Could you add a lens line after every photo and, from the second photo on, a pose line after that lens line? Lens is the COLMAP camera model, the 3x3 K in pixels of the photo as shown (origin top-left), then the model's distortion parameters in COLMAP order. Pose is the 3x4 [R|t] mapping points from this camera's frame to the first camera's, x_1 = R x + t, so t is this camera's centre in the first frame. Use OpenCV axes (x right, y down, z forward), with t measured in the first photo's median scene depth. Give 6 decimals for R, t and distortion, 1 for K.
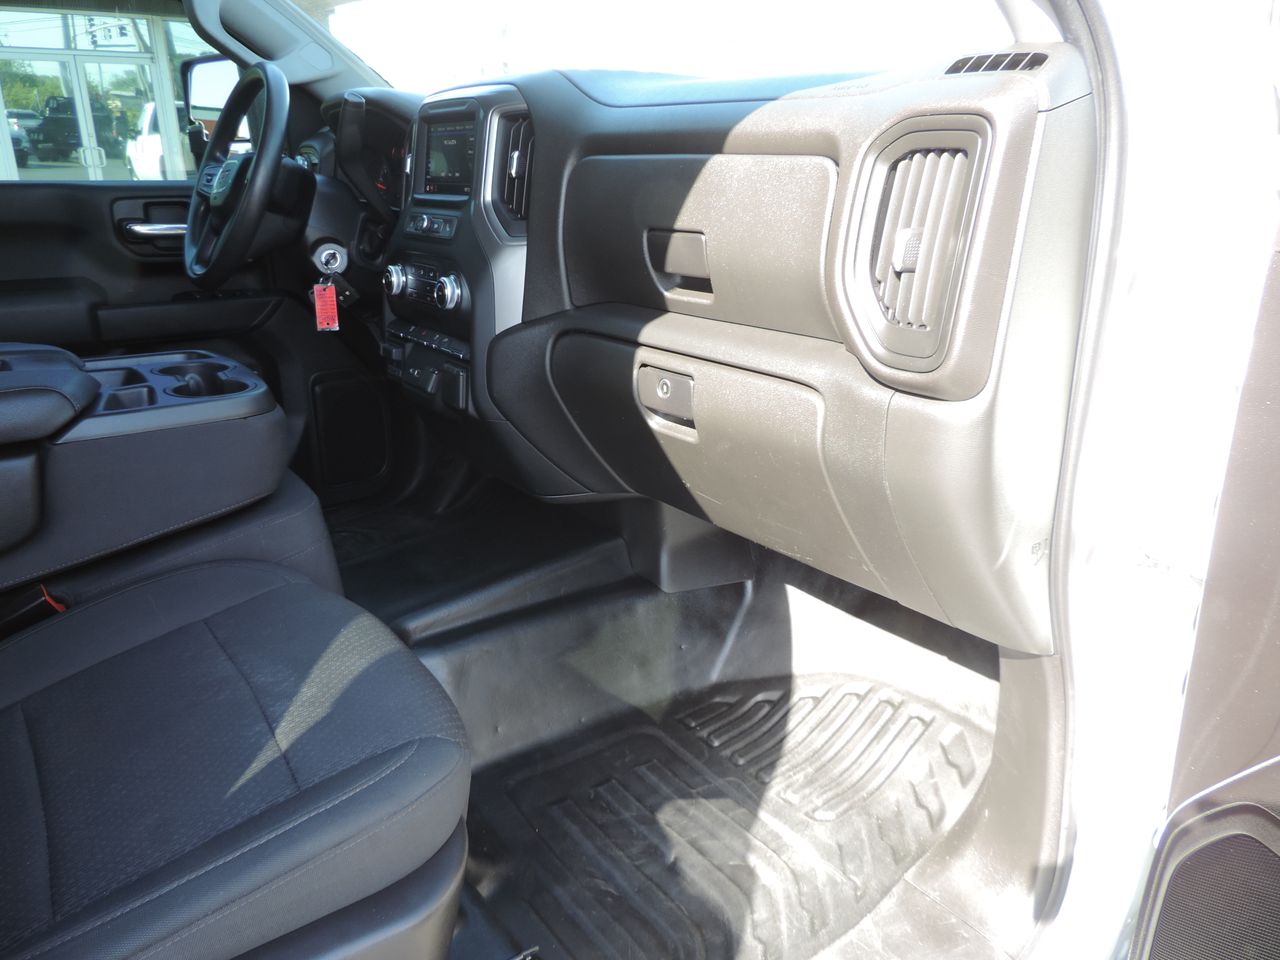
lens RADIAL K [[920.2, 0, 640.0], [0, 920.2, 480.0], [0, 0, 1]] dist [-0.000258, -0.009621]
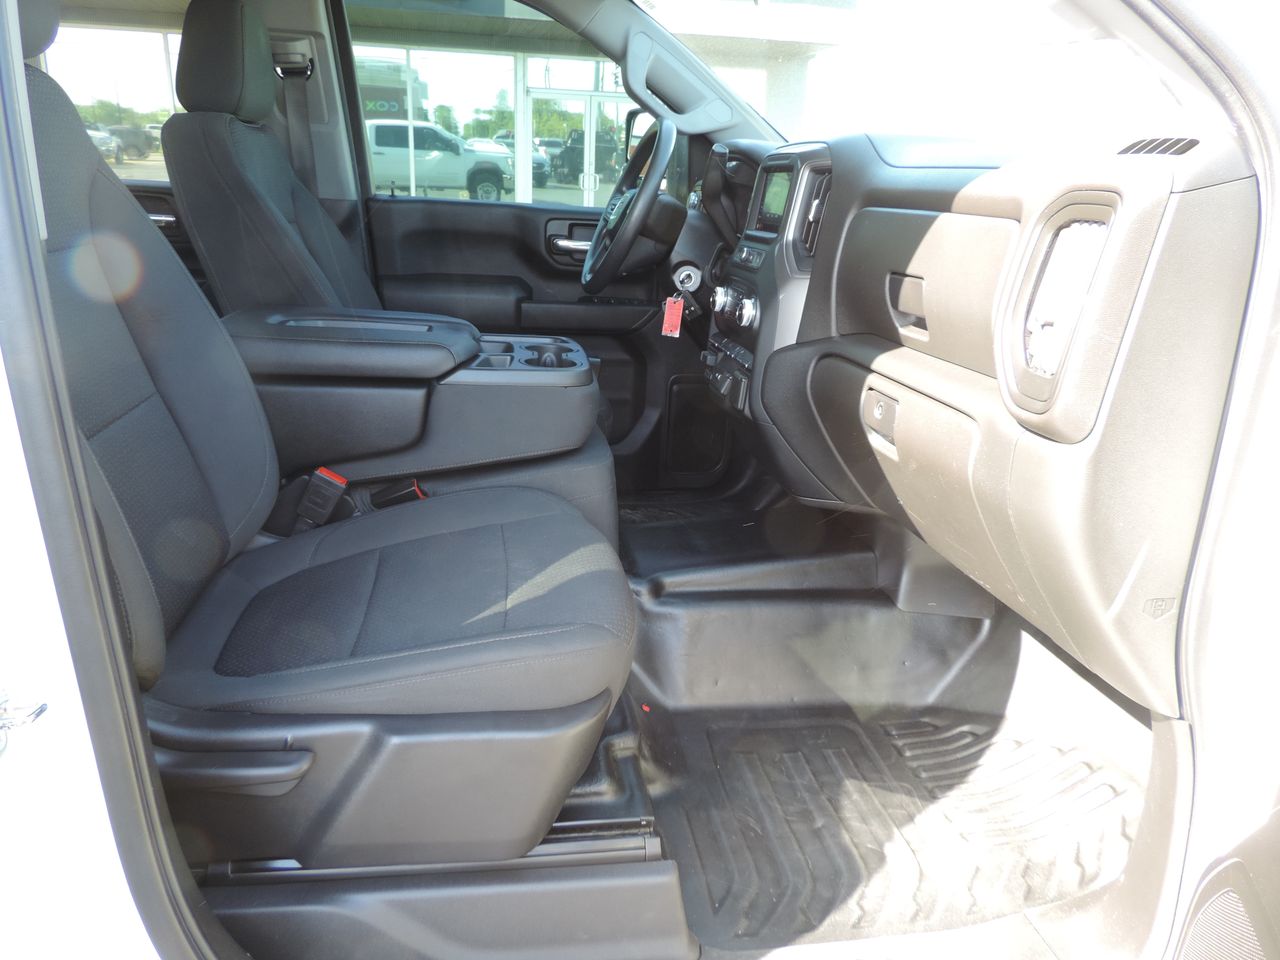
lens RADIAL K [[938.5, 0, 640.0], [0, 938.5, 480.0], [0, 0, 1]] dist [0.010696, -0.003716]
pose [[0.883925, 0.176957, -0.432854, 0.235756], [-0.194161, 0.980959, 0.004537, 0.031833], [0.425415, 0.080033, 0.901453, -0.145234]]
